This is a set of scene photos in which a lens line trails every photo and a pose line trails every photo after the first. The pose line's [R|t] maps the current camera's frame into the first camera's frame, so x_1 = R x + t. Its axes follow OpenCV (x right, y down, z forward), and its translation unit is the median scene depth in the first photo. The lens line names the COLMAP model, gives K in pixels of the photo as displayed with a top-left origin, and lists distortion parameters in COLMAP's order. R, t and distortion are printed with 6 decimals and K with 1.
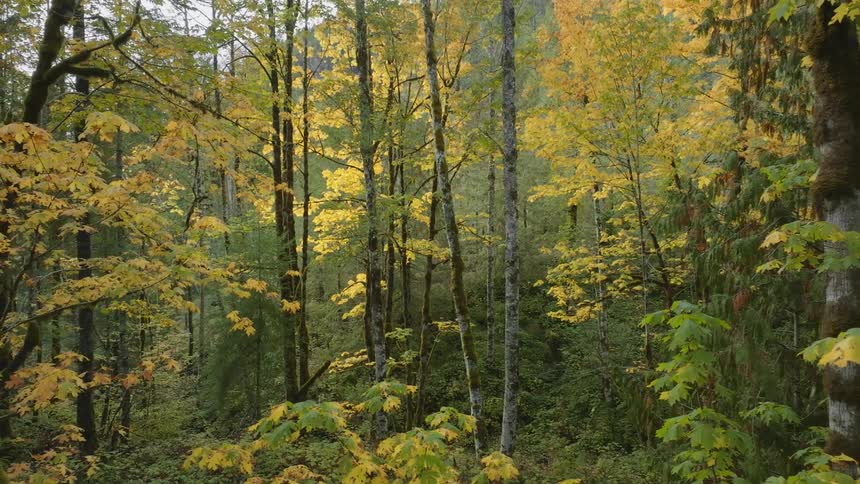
lens RADIAL K [[659.5, 0, 429.5], [0, 659.5, 240.9], [0, 0, 1]] dist [0.001991, 0.001802]
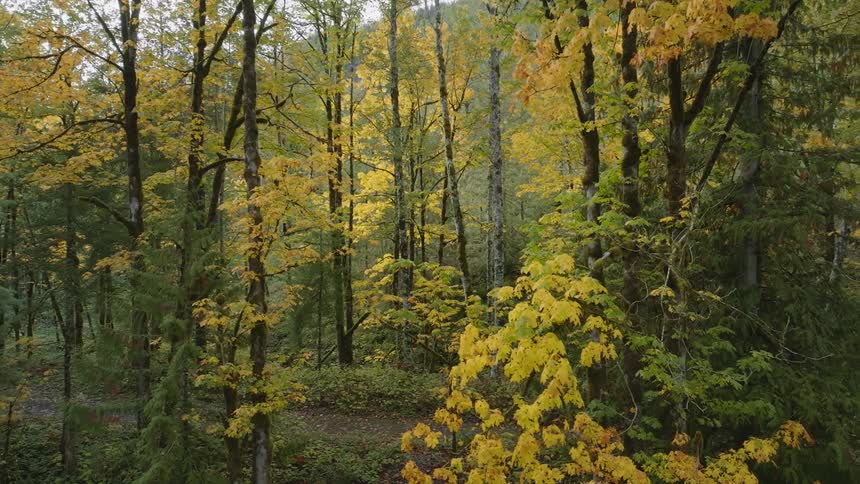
lens RADIAL K [[659.5, 0, 430.7], [0, 659.5, 242.8], [0, 0, 1]] dist [0.001991, 0.001802]
pose [[0.999908, 0.001274, -0.013493, -0.004024], [-0.001250, 0.999998, 0.001740, 0.033183], [0.013495, -0.001723, 0.999907, -0.340371]]
